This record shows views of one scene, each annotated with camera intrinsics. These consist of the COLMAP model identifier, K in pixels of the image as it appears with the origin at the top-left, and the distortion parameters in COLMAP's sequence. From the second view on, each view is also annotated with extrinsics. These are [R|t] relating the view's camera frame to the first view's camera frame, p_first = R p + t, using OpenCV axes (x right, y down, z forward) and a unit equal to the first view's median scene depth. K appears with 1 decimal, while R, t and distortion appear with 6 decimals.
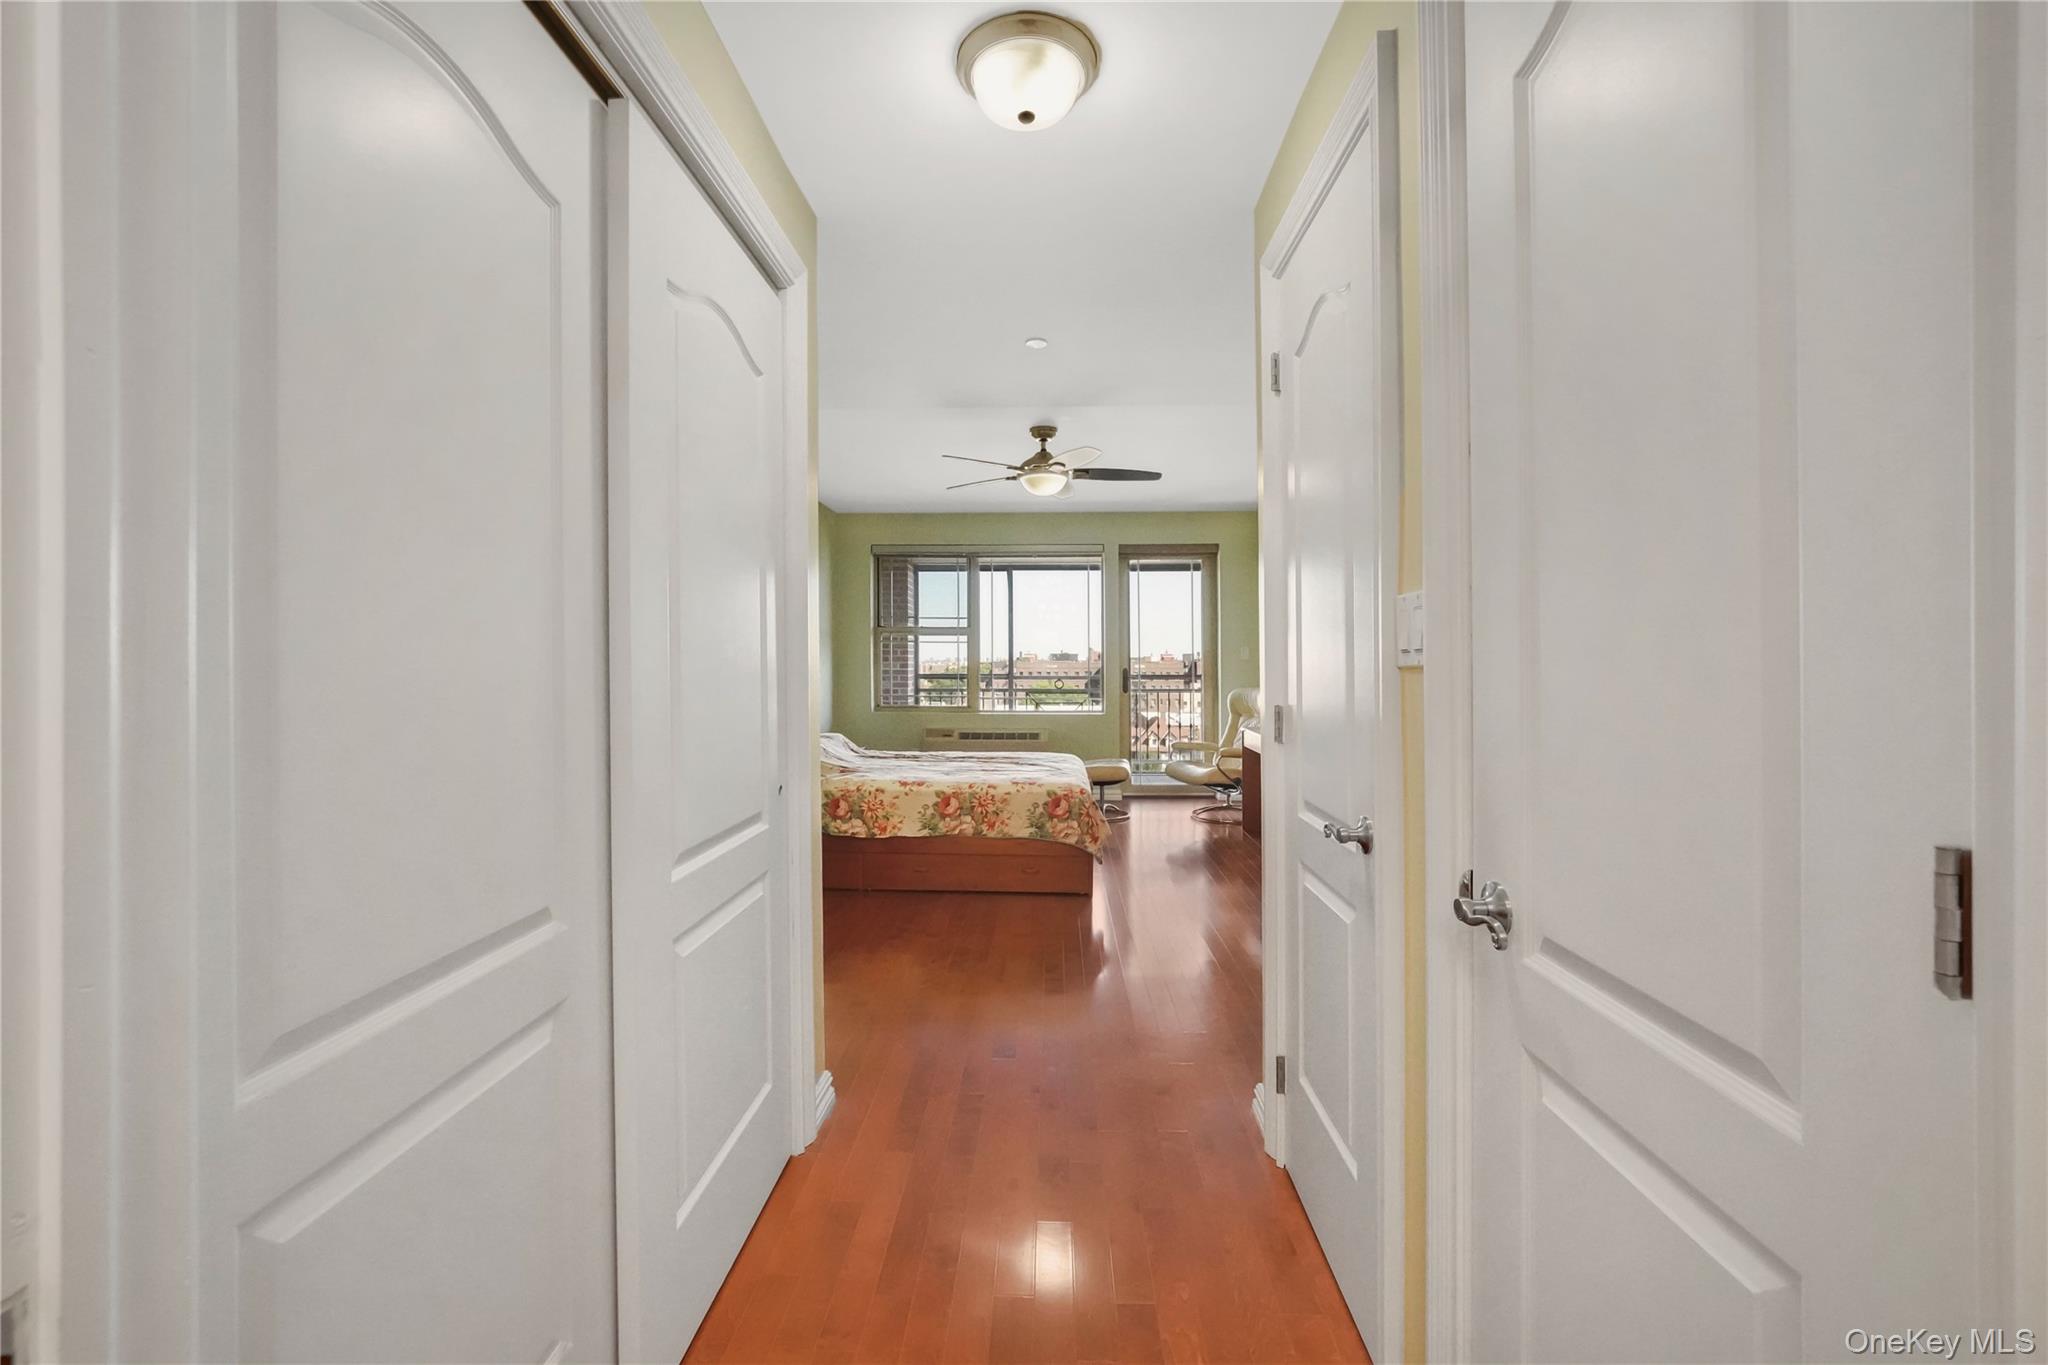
lens RADIAL K [[857.1, 0, 1036.0], [0, 857.1, 666.4], [0, 0, 1]] dist [-0.029329, -0.000295]
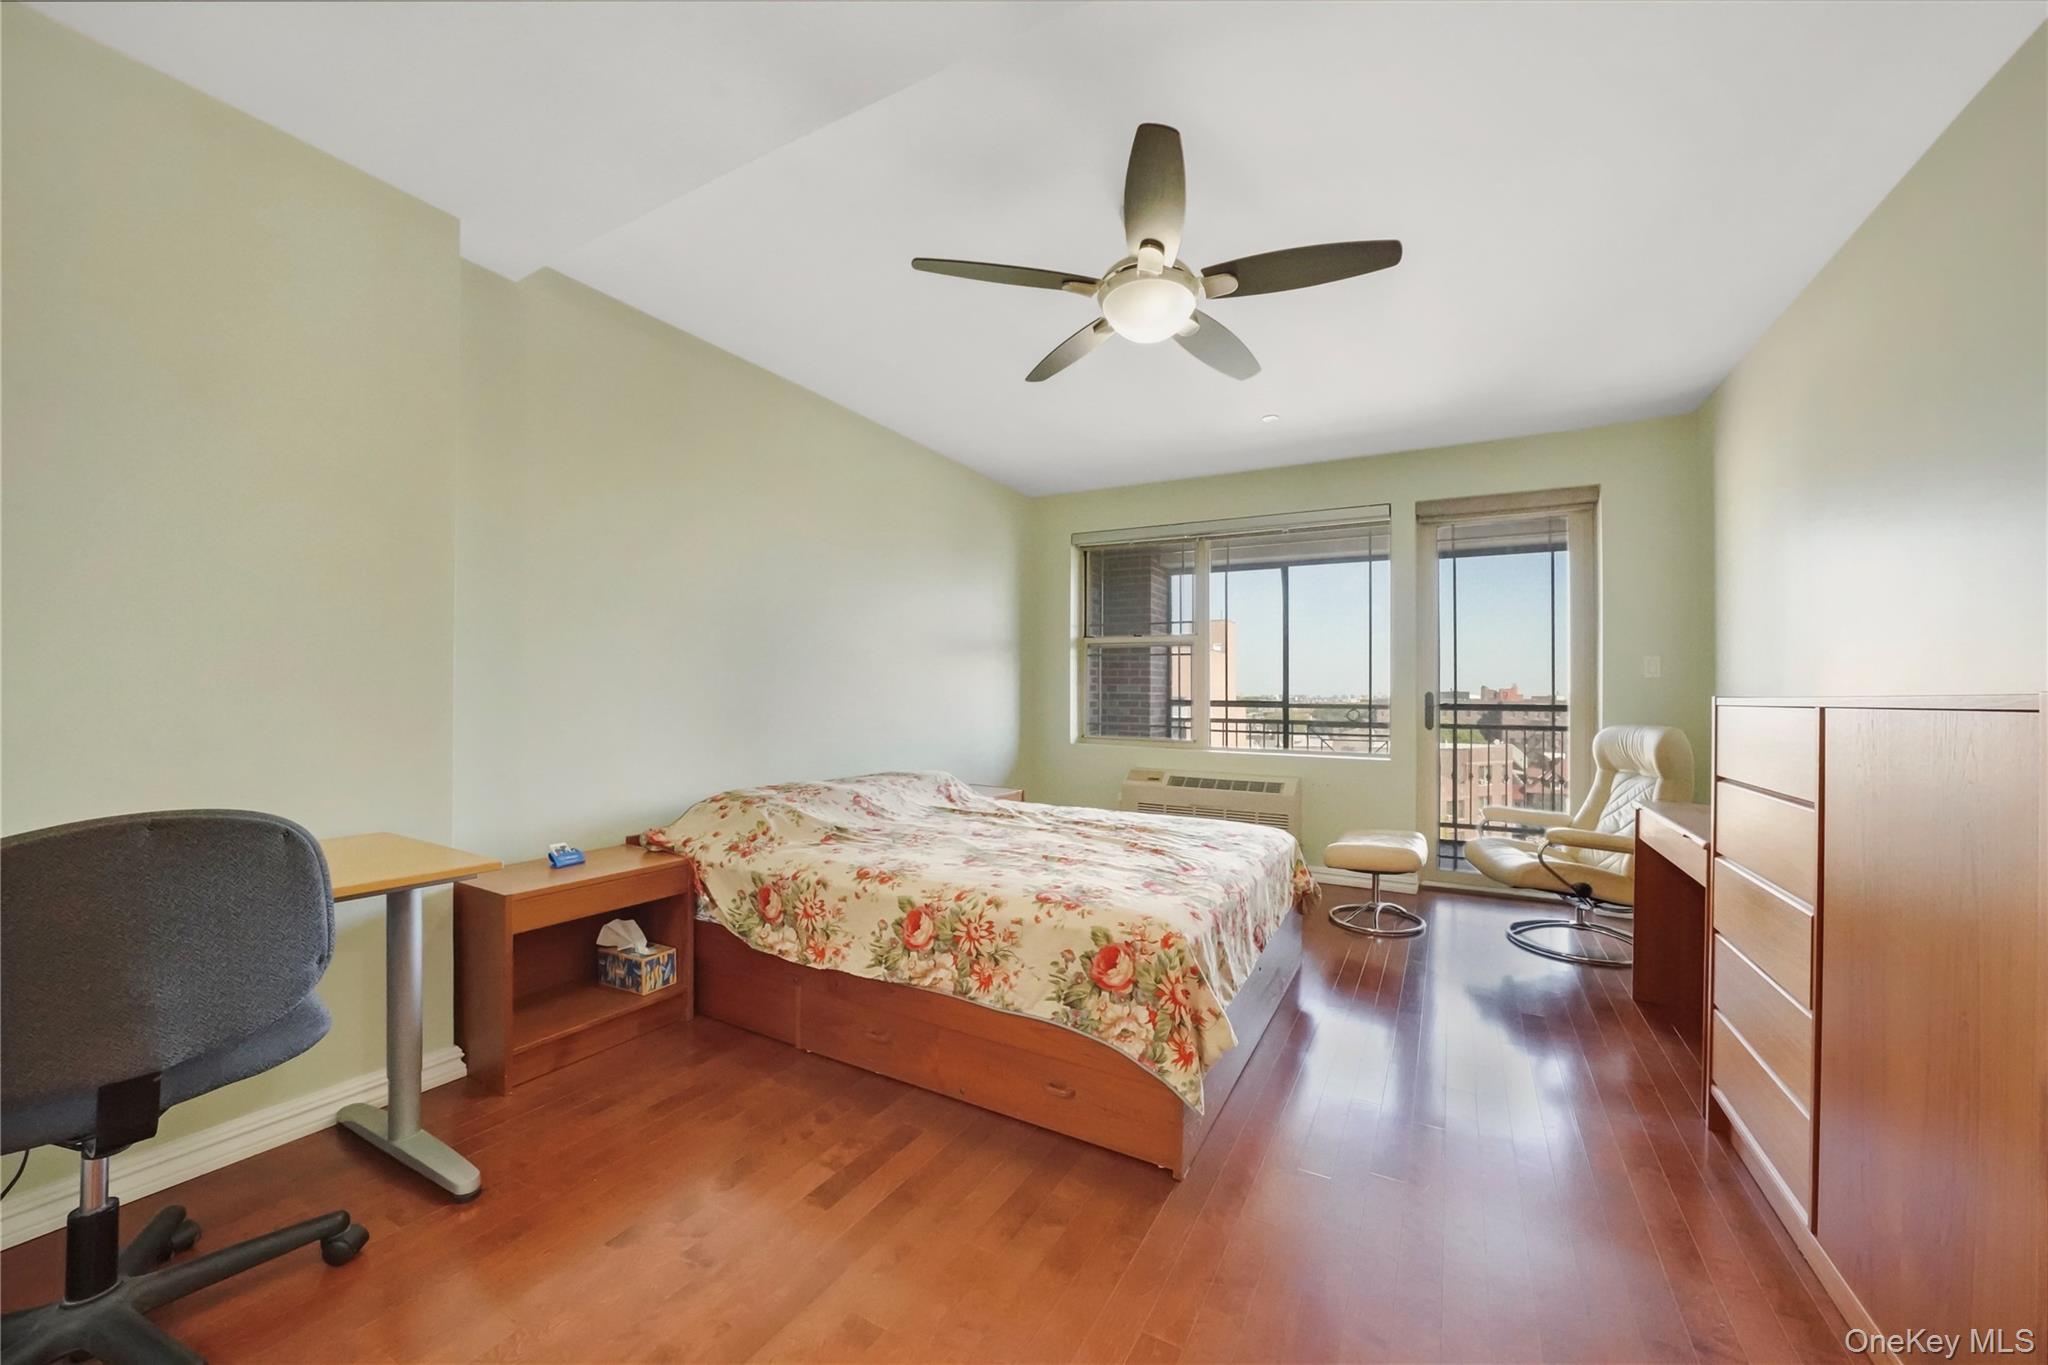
lens RADIAL K [[728.5, 0, 1067.5], [0, 728.5, 701.1], [0, 0, 1]] dist [-0.017077, 0.000216]
pose [[0.893958, 0.013564, -0.447946, 0.177310], [-0.014437, 0.999895, 0.001465, 0.021088], [0.447918, 0.005158, 0.894060, 0.641287]]
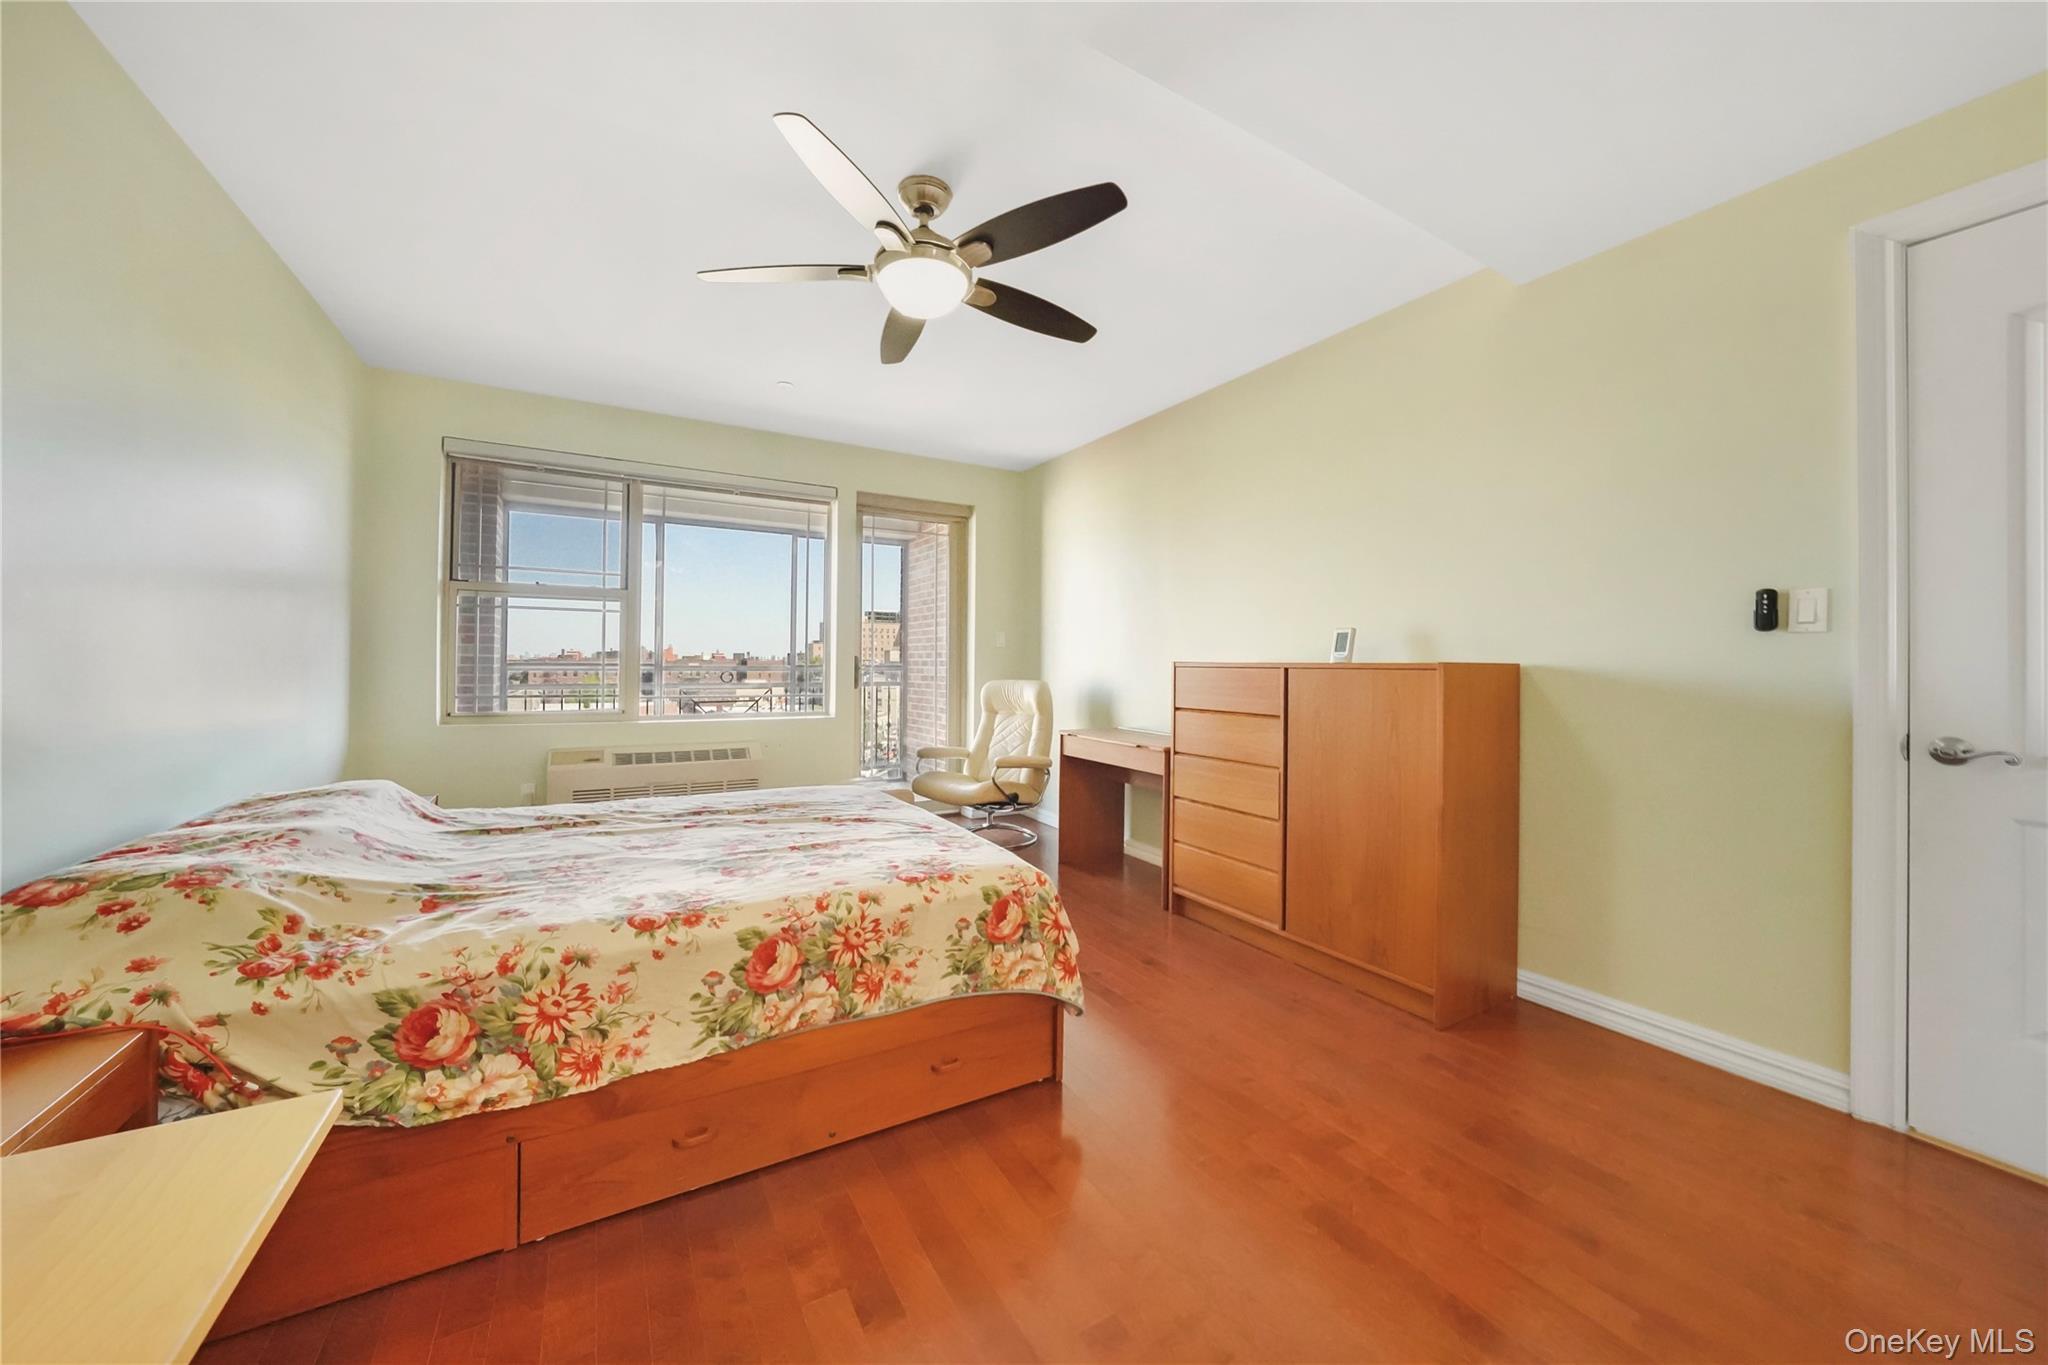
lens RADIAL K [[738.1, 0, 1040.8], [0, 738.1, 651.4], [0, 0, 1]] dist [-0.017633, 0.000045]
pose [[0.850392, 0.016111, 0.525903, -0.180155], [-0.006744, 0.999783, -0.019725, 0.018940], [-0.526106, 0.013227, 0.850316, 0.630014]]
